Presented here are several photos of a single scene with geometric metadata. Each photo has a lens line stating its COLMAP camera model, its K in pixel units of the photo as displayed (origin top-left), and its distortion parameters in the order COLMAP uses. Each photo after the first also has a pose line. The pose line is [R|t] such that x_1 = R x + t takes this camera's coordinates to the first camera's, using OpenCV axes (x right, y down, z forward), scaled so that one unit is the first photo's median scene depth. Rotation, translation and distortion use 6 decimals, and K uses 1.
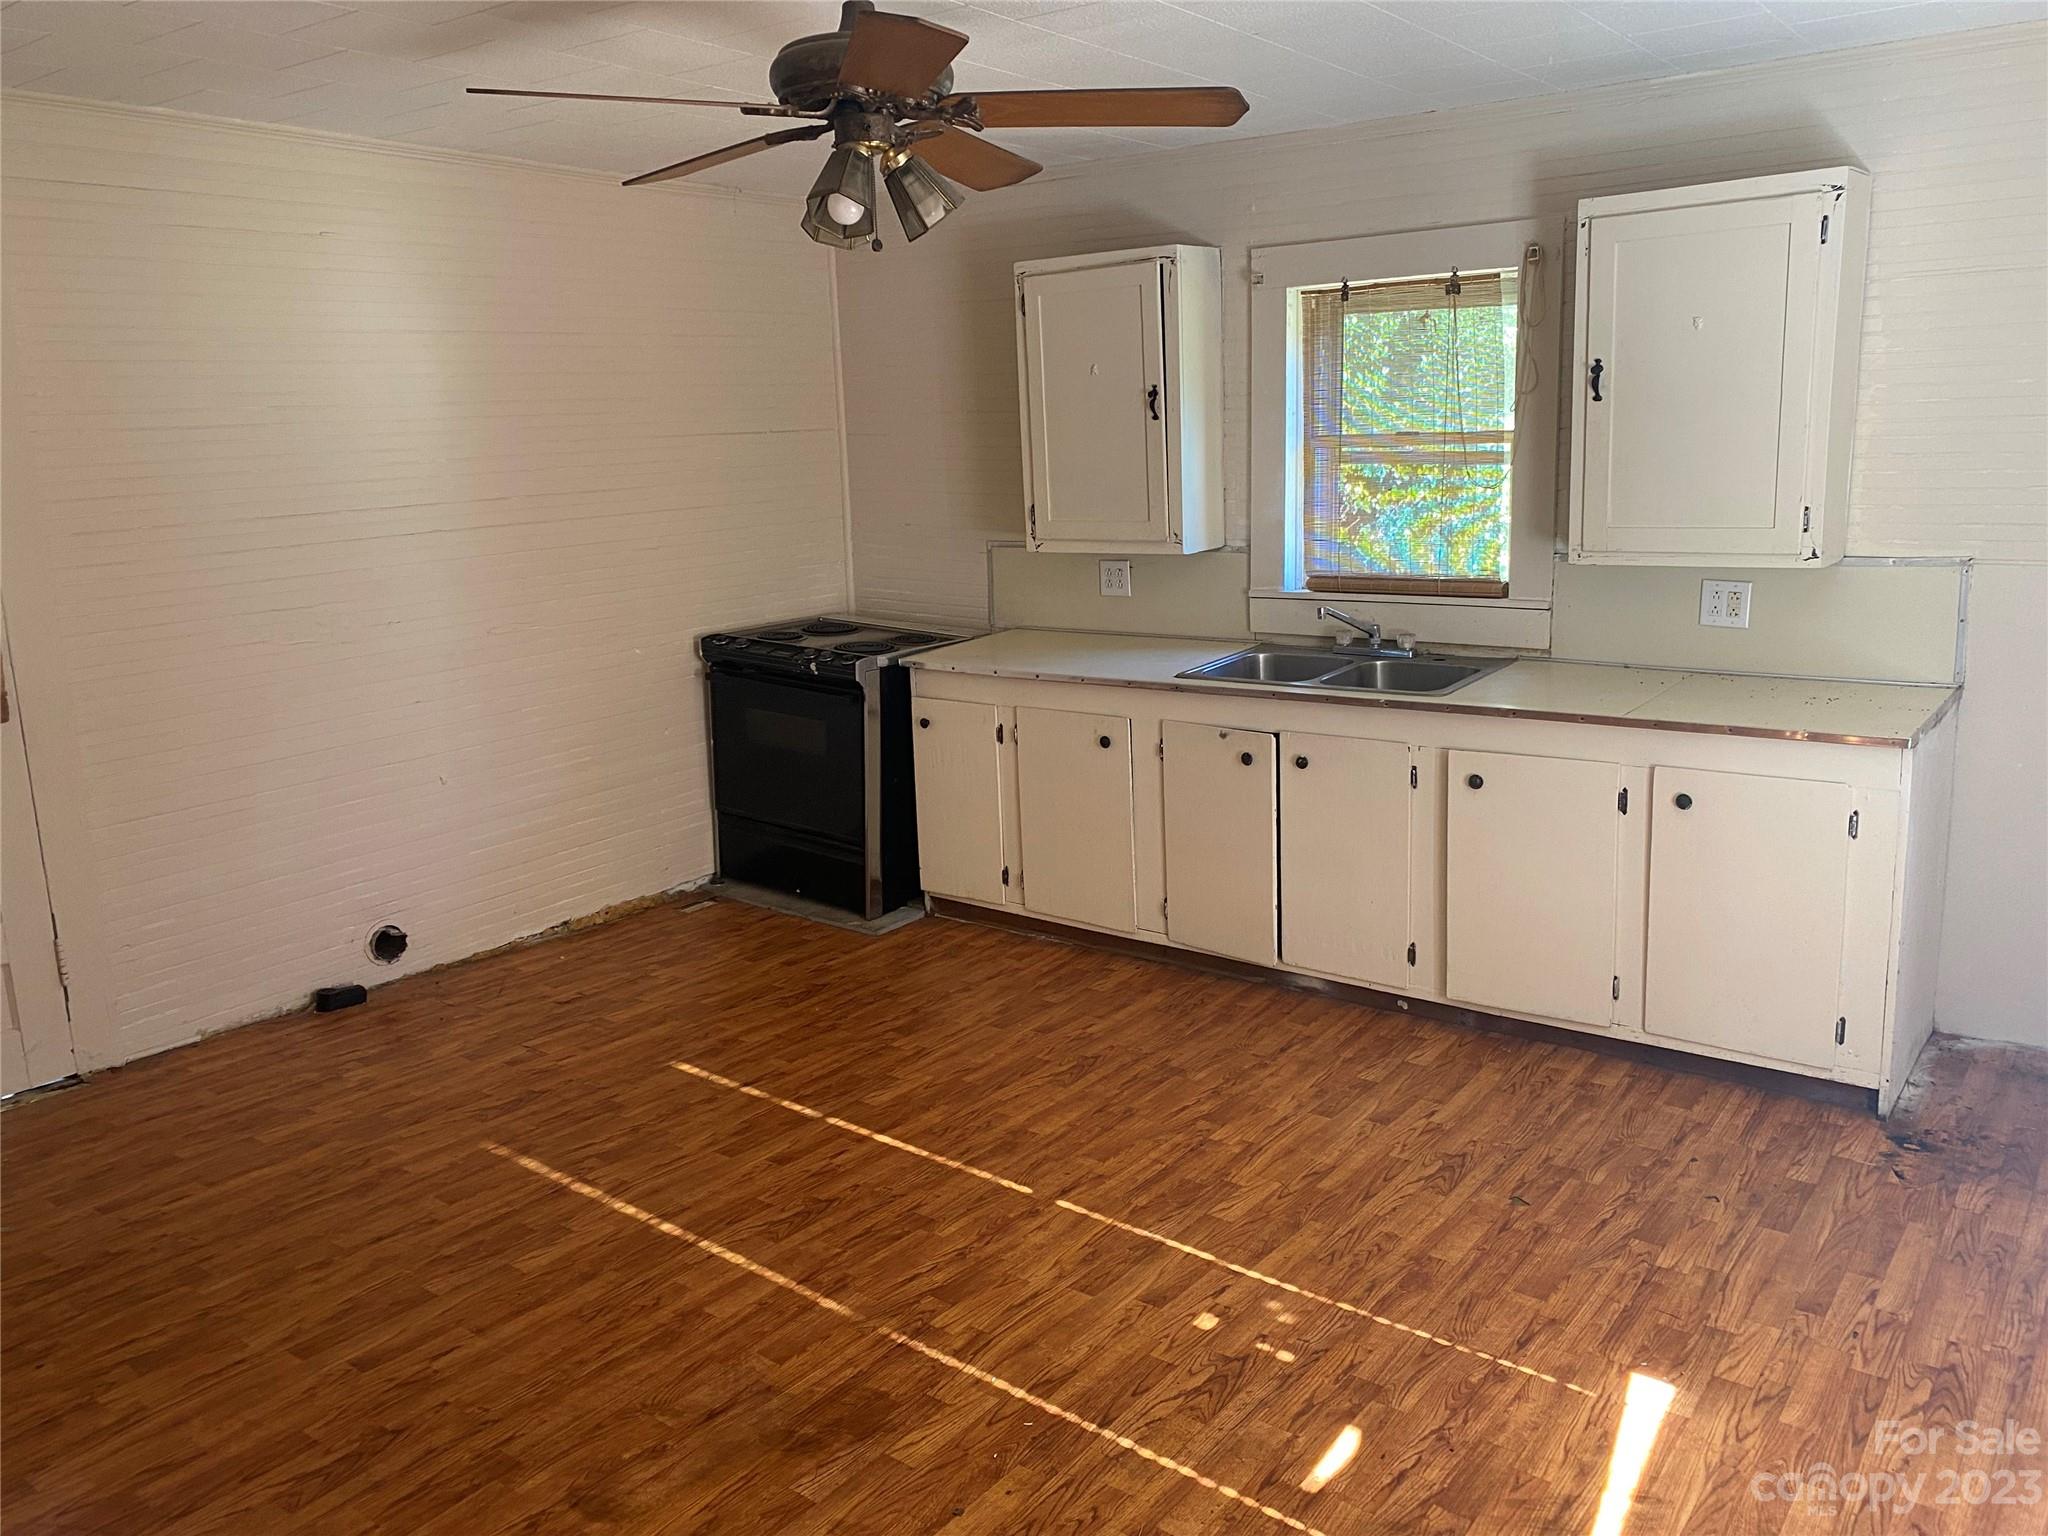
lens RADIAL K [[1544.7, 0, 1020.2], [0, 1544.7, 752.4], [0, 0, 1]] dist [0.067104, -0.081745]
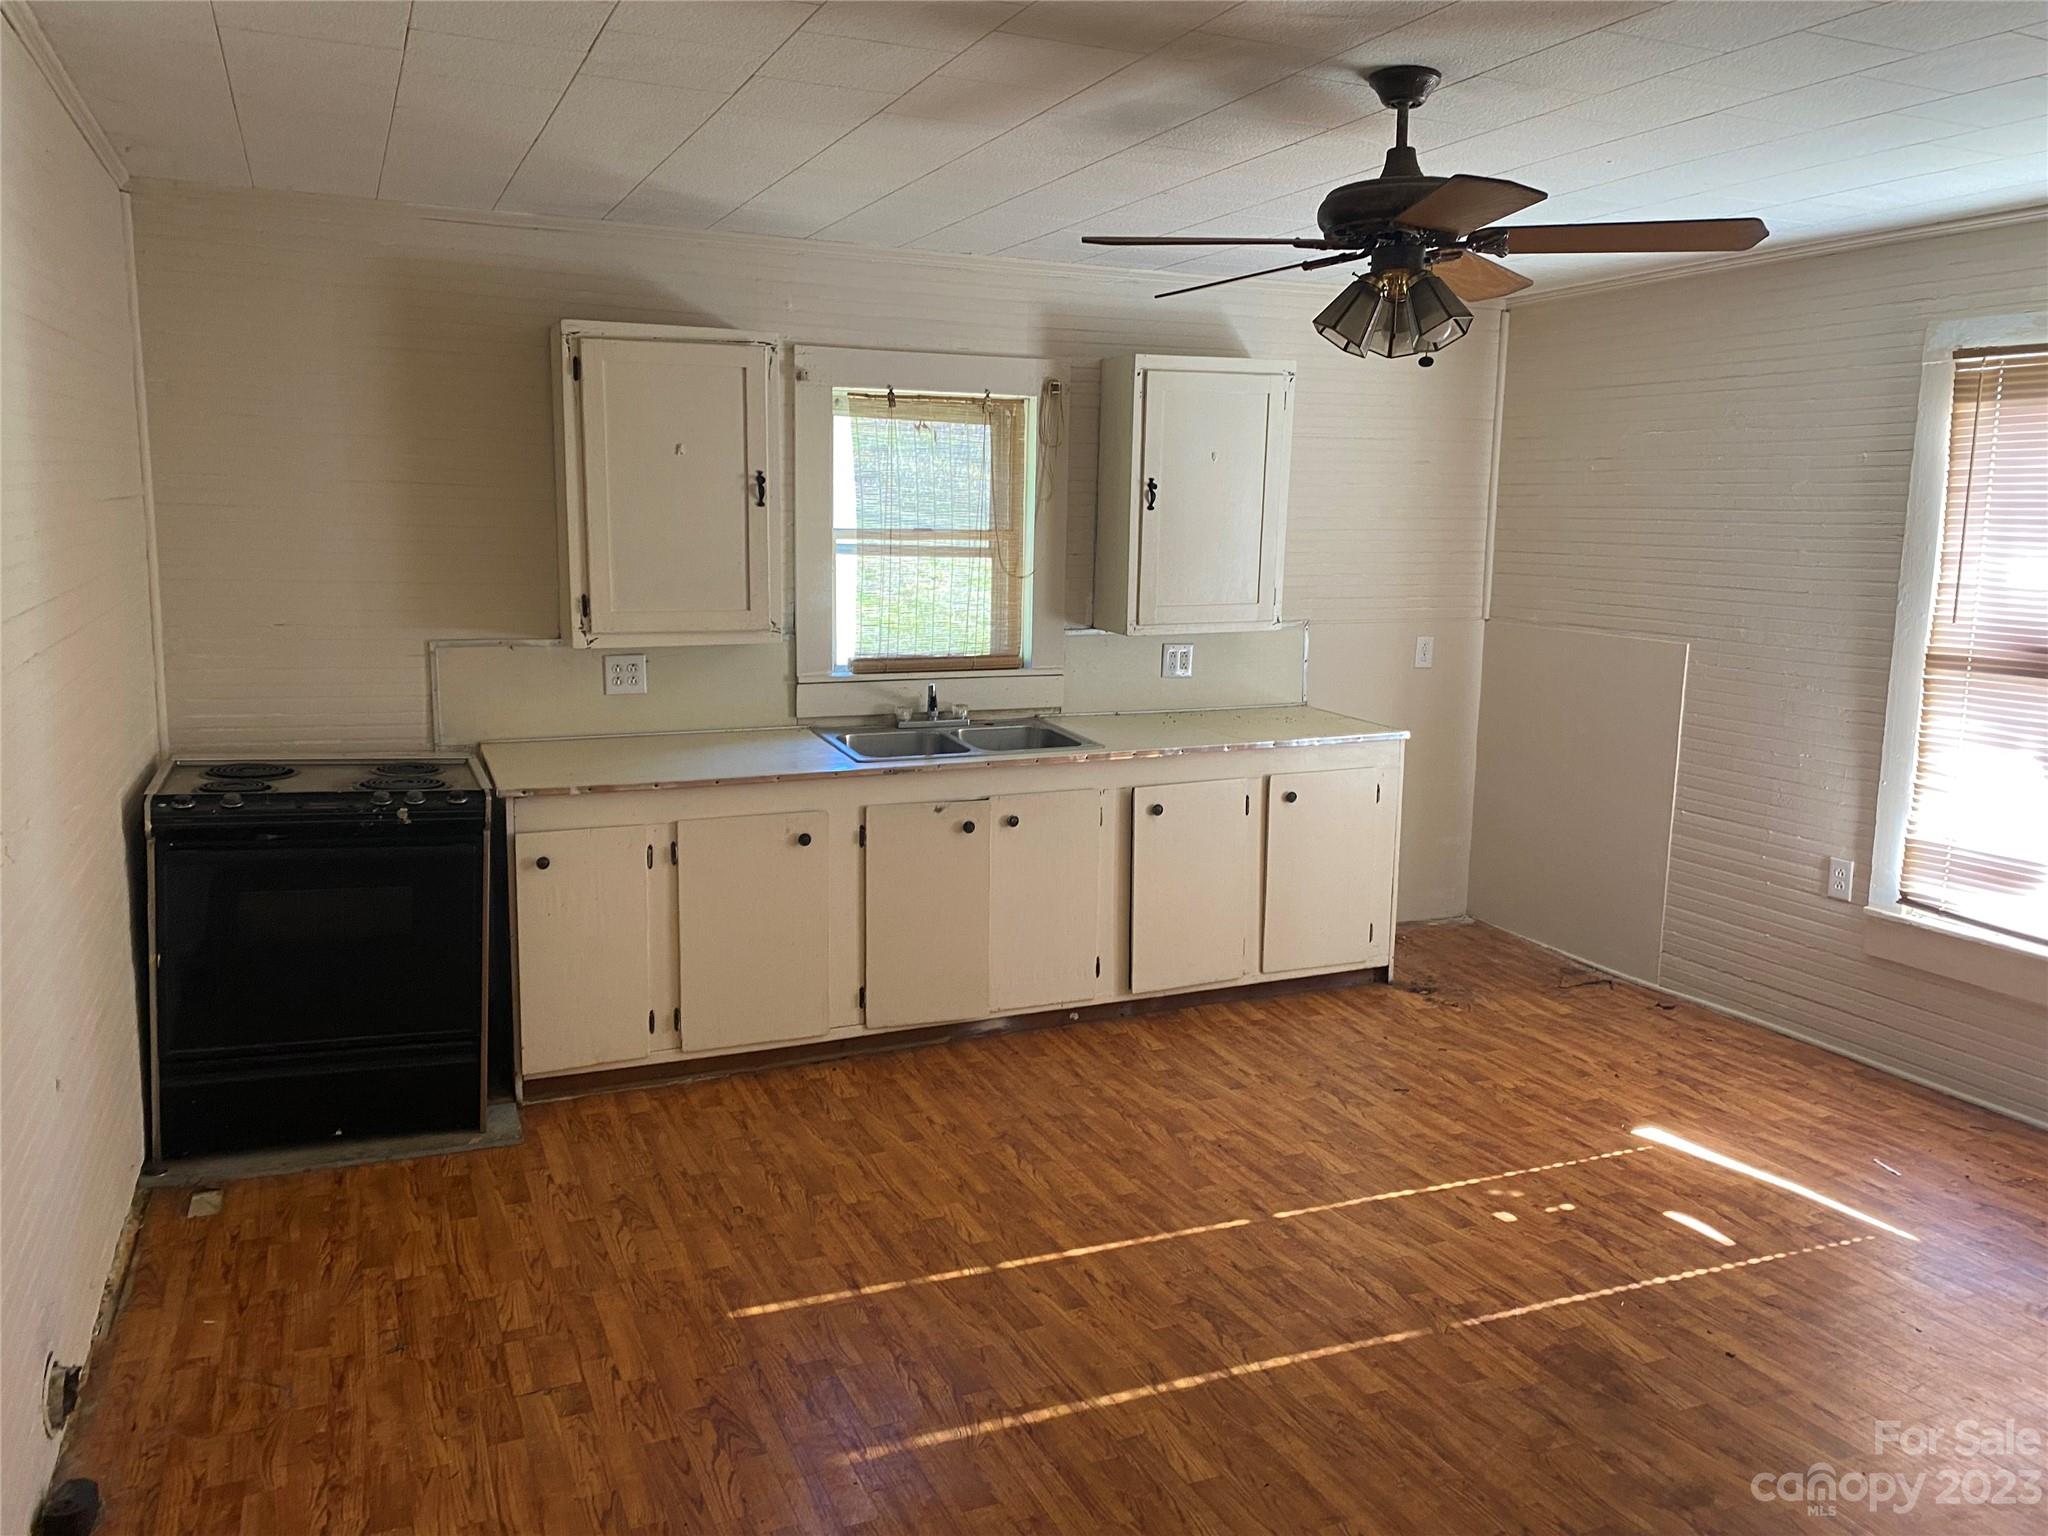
lens RADIAL K [[1564.3, 0, 1017.2], [0, 1564.3, 737.3], [0, 0, 1]] dist [0.087024, -0.147144]
pose [[0.481135, -0.091961, 0.871810, -0.962248], [0.152171, 0.988147, 0.020253, -0.091754], [-0.863338, 0.122920, 0.489426, 0.543462]]
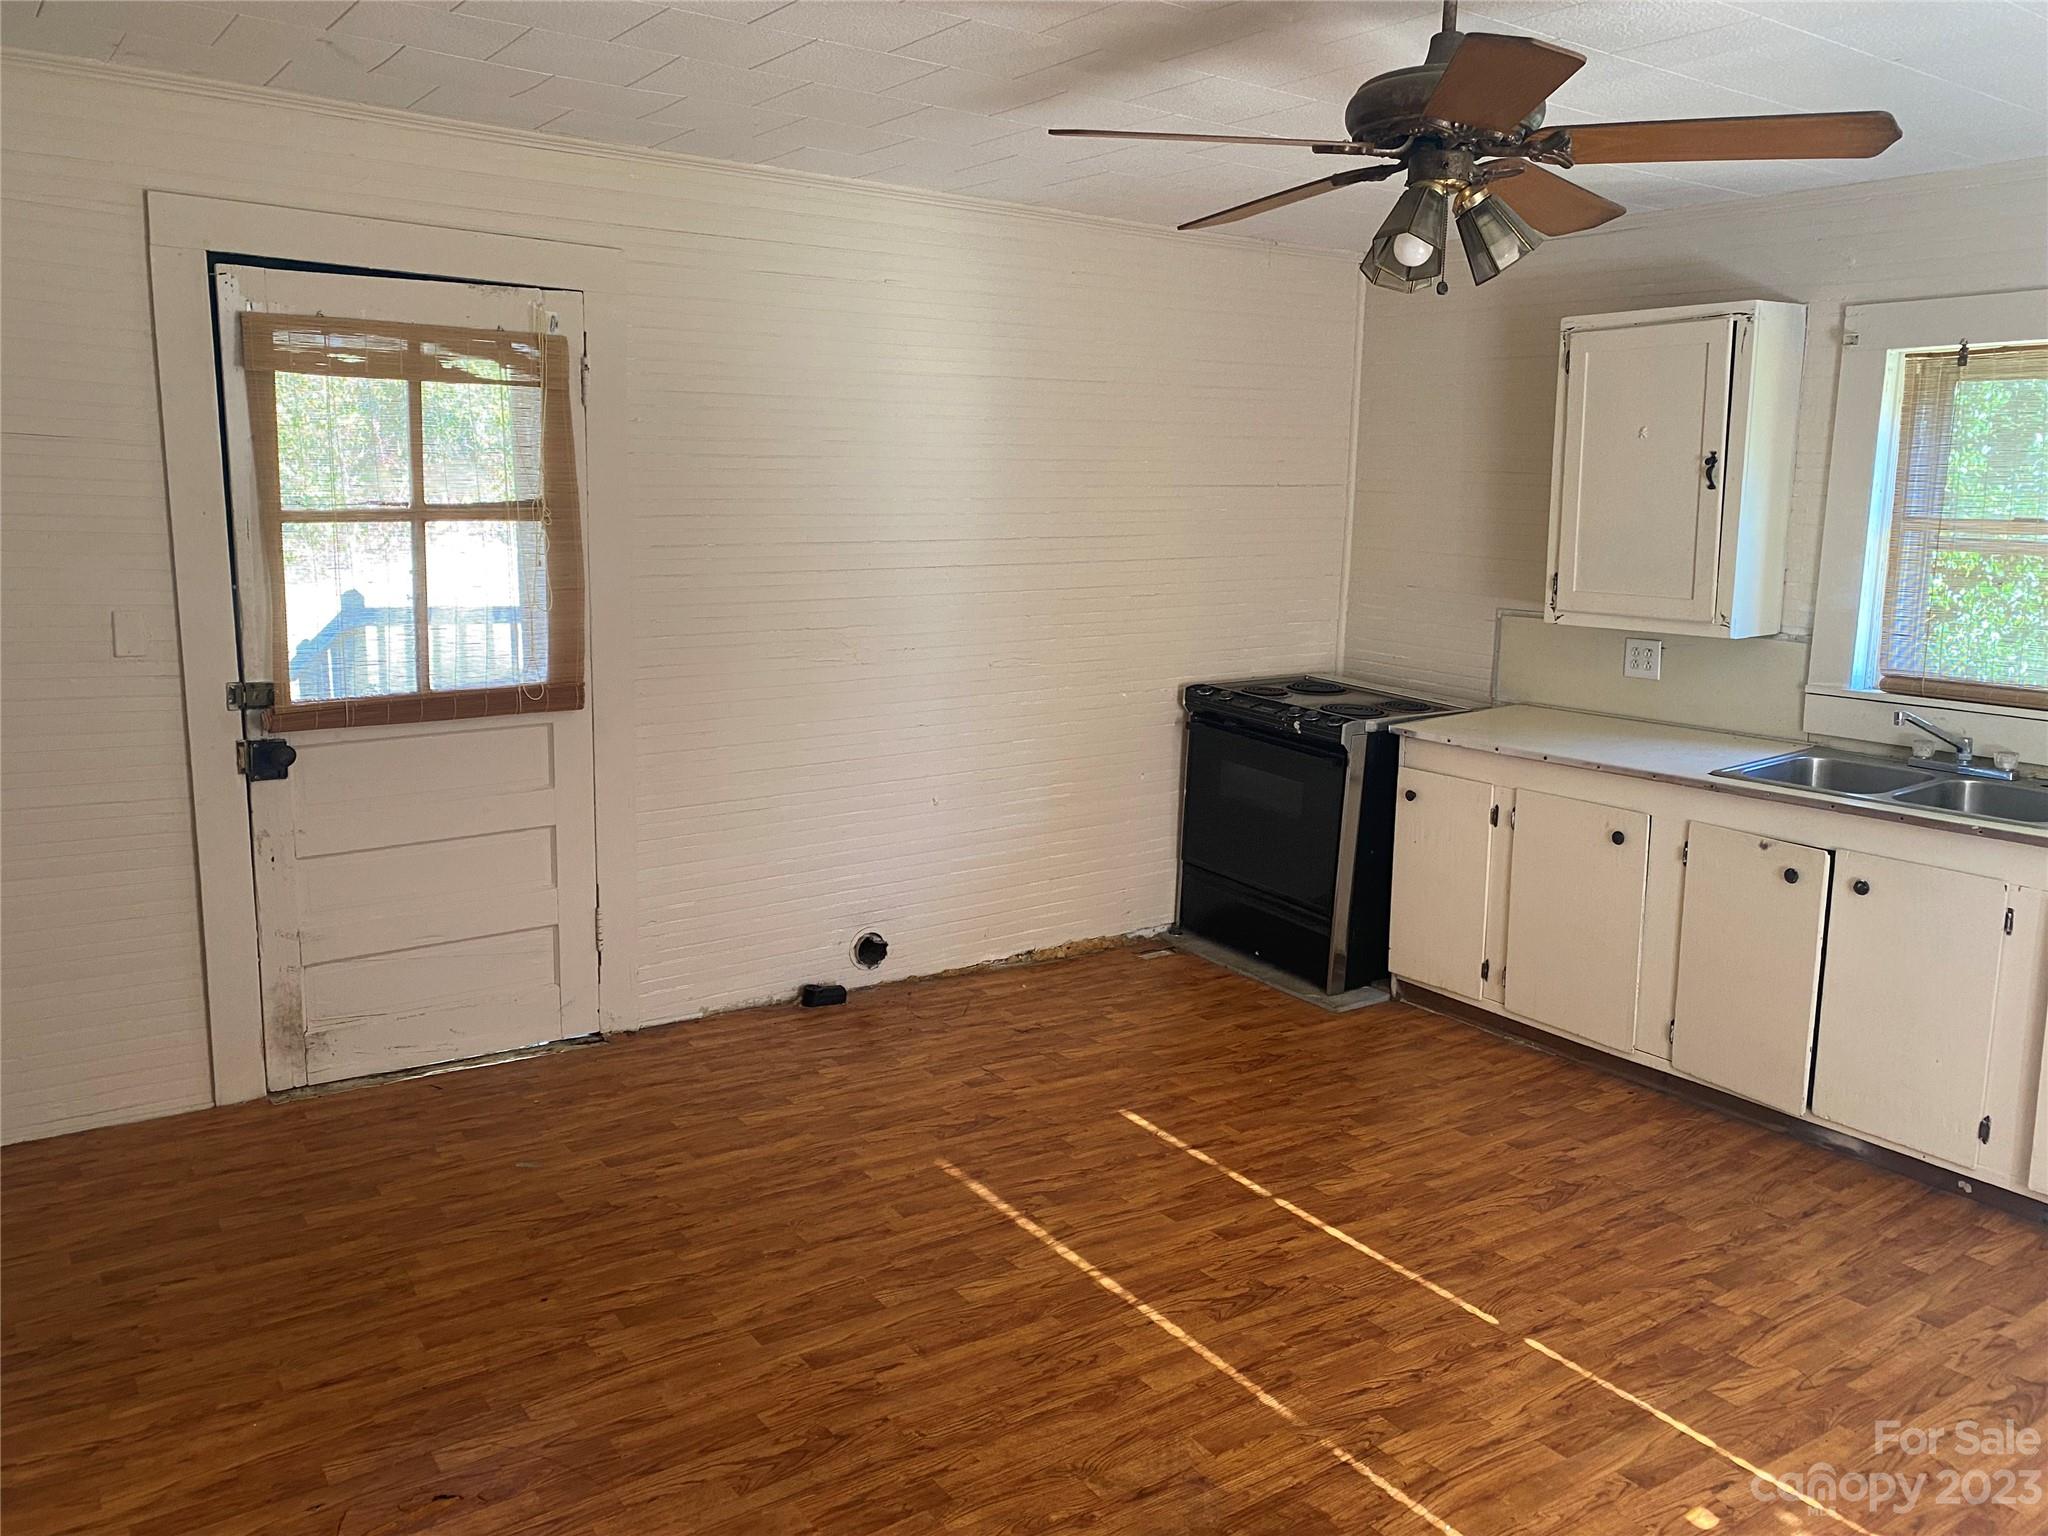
lens RADIAL K [[1550.5, 0, 1025.5], [0, 1550.5, 757.9], [0, 0, 1]] dist [0.036502, -0.034404]
pose [[0.953535, 0.099174, -0.284492, -0.028489], [-0.108402, 0.993965, -0.016837, -0.000244], [0.281105, 0.046894, 0.958531, 0.031029]]
